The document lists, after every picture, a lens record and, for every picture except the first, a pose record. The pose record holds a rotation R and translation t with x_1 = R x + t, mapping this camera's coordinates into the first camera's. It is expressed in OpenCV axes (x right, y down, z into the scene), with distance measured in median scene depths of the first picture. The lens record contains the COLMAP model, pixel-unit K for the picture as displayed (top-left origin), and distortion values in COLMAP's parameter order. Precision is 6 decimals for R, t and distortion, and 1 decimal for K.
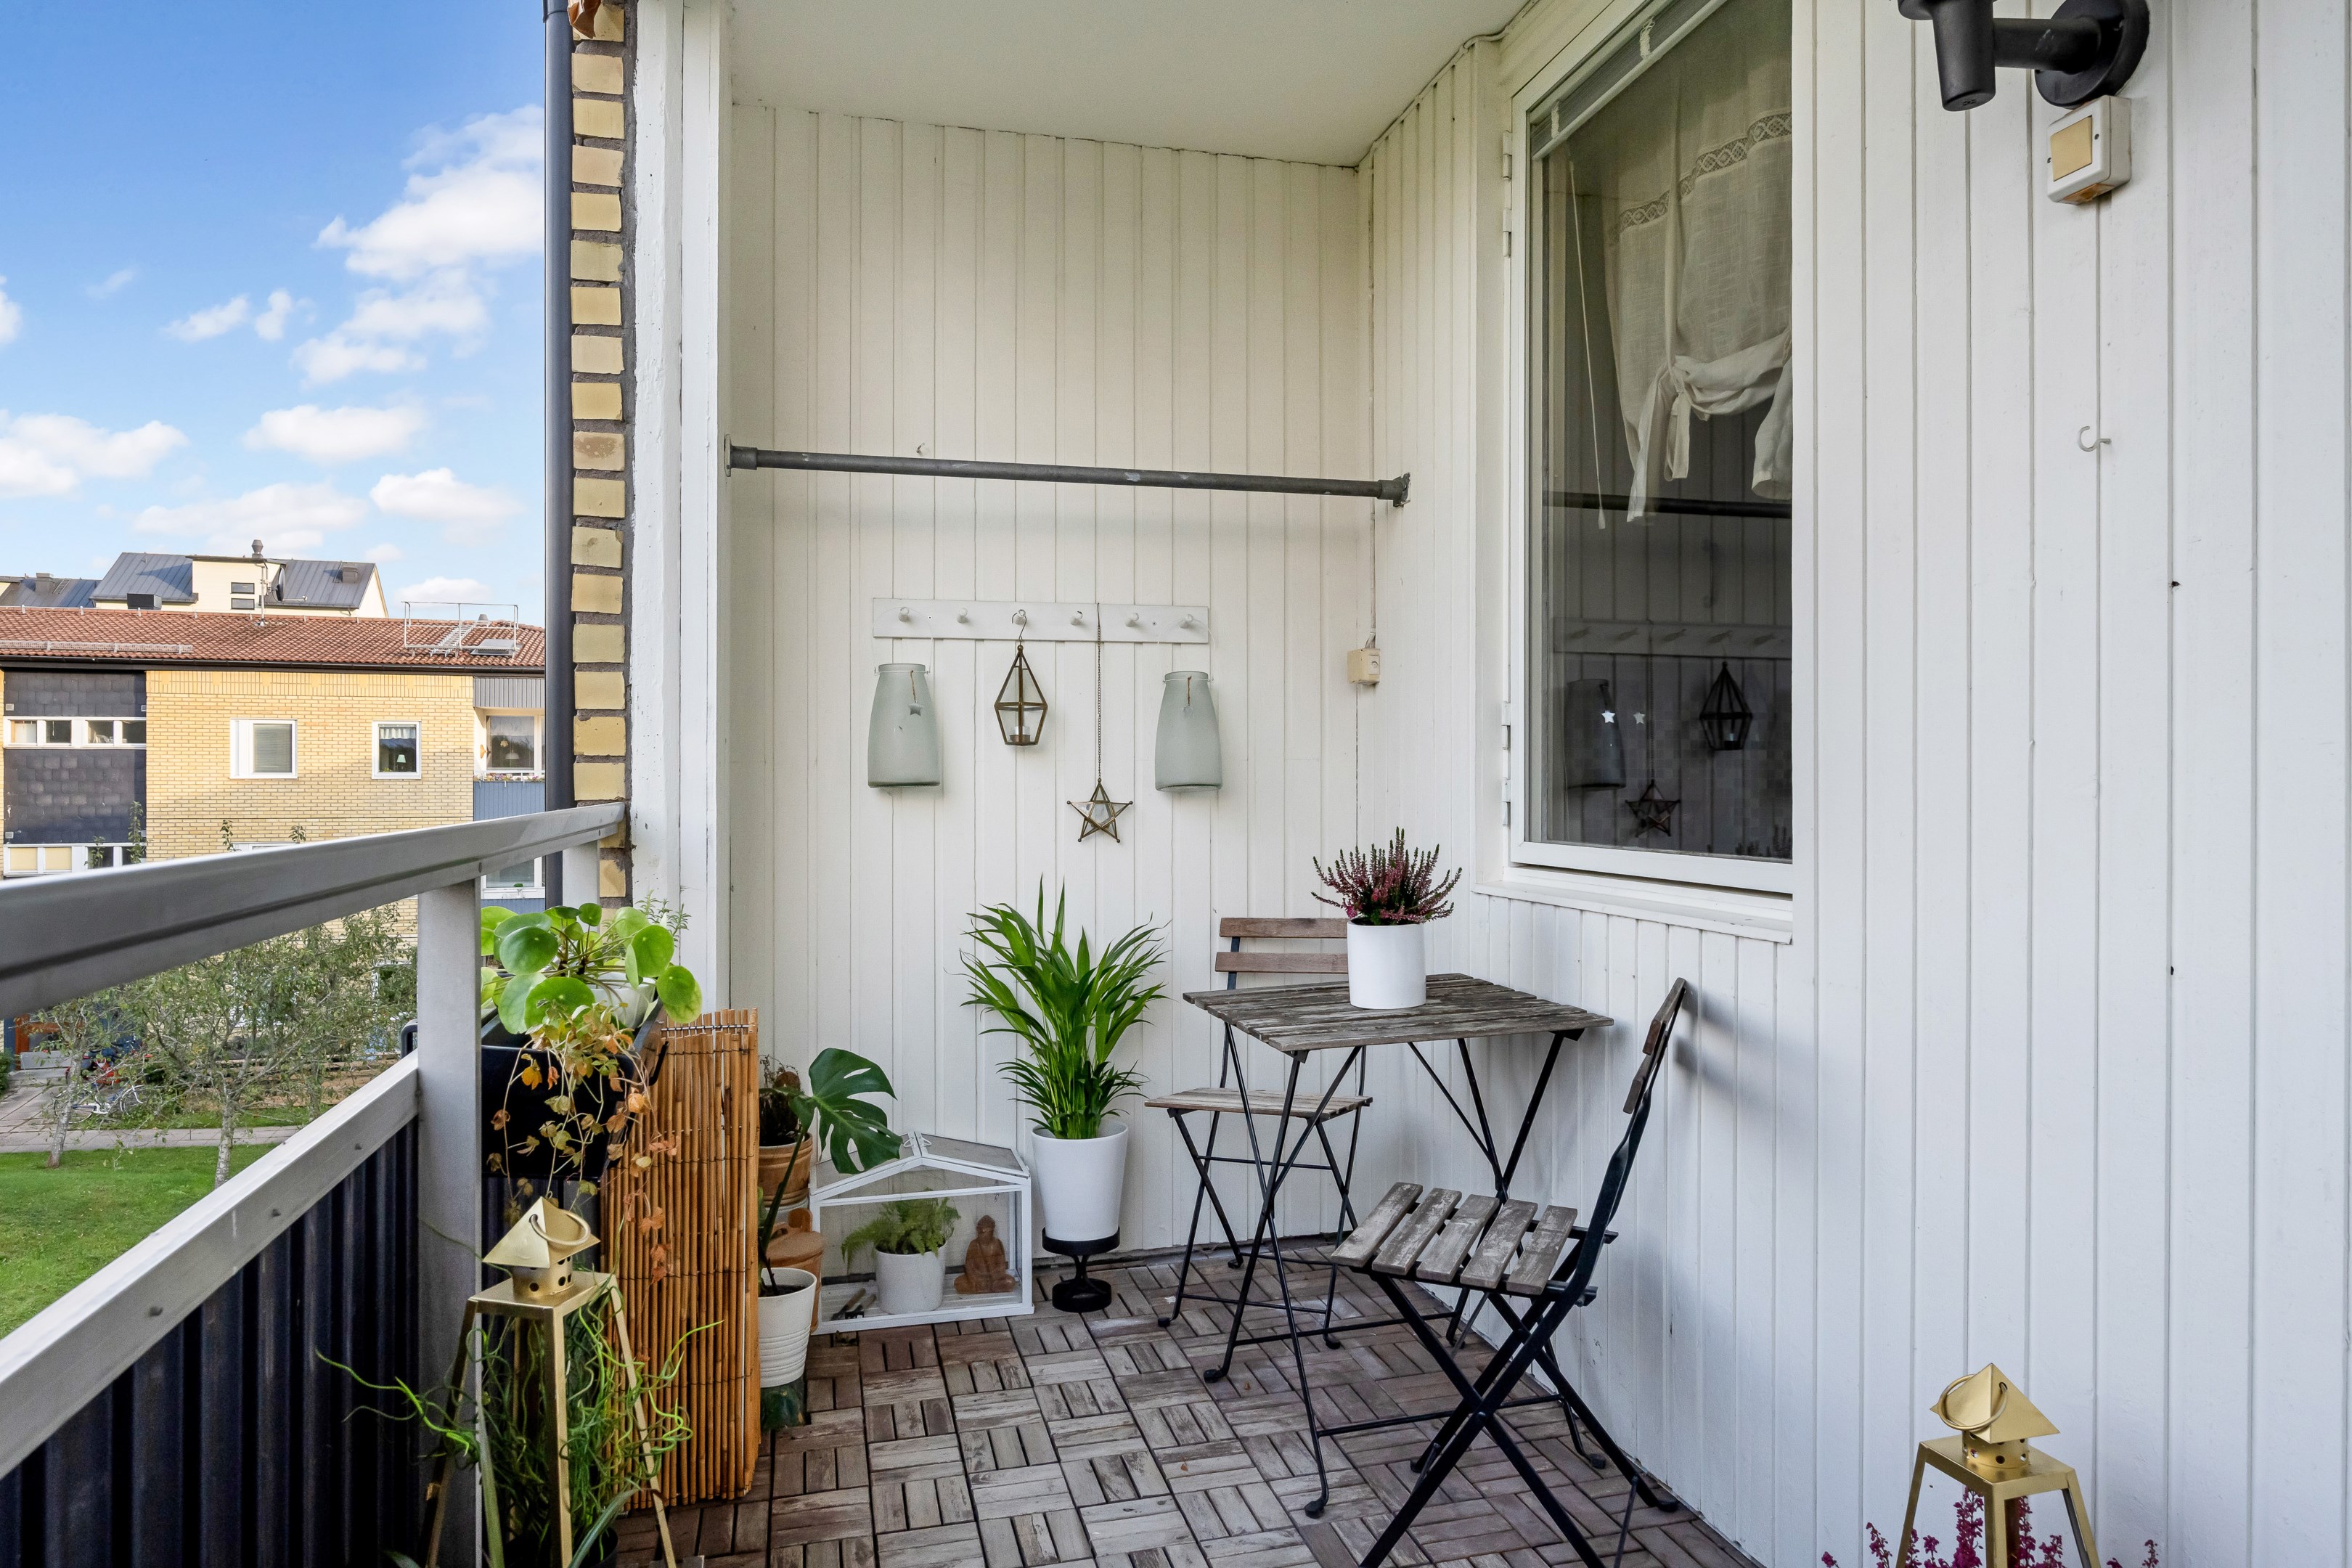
lens RADIAL K [[1523.8, 0, 1176.0], [0, 1523.8, 784.0], [0, 0, 1]] dist [-0.008070, -0.002719]
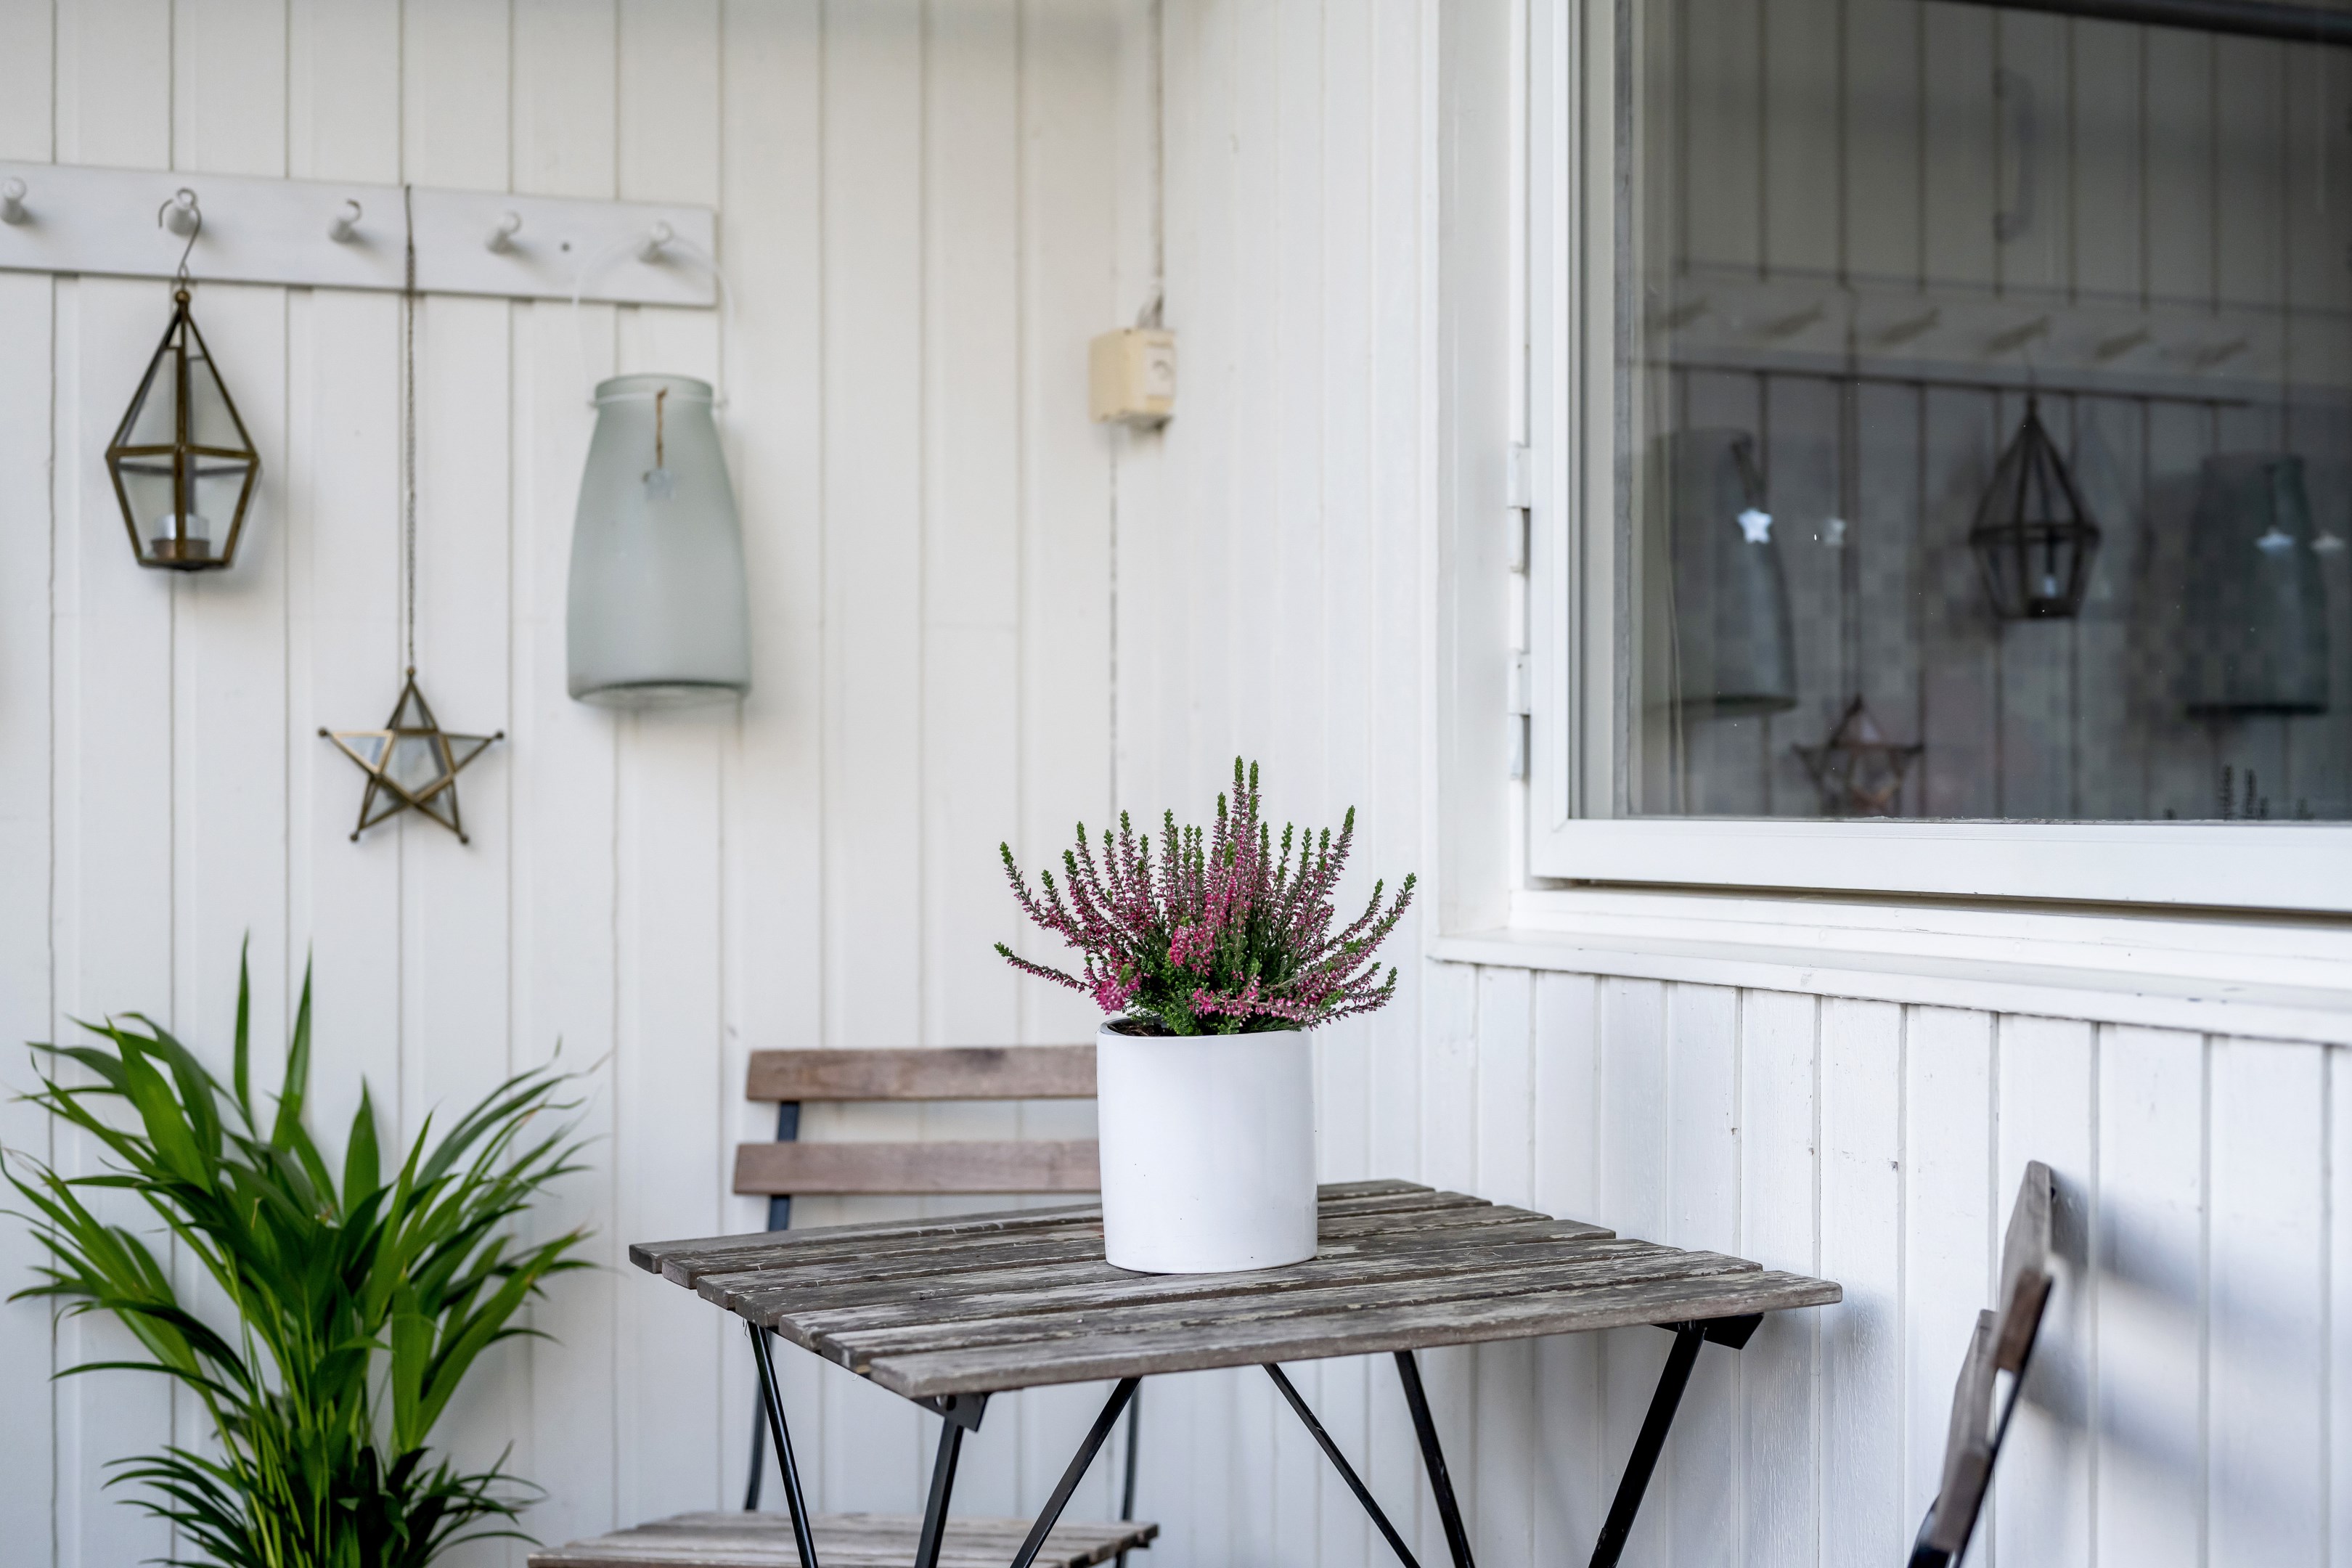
lens RADIAL K [[3501.5, 0, 1223.9], [0, 3501.5, 784.5], [0, 0, 1]] dist [-0.006067, 0.011906]
pose [[0.987913, 0.000854, 0.155004, 0.012423], [0.000013, 0.999984, -0.005593, 0.030167], [-0.155006, 0.005528, 0.987898, 0.152959]]
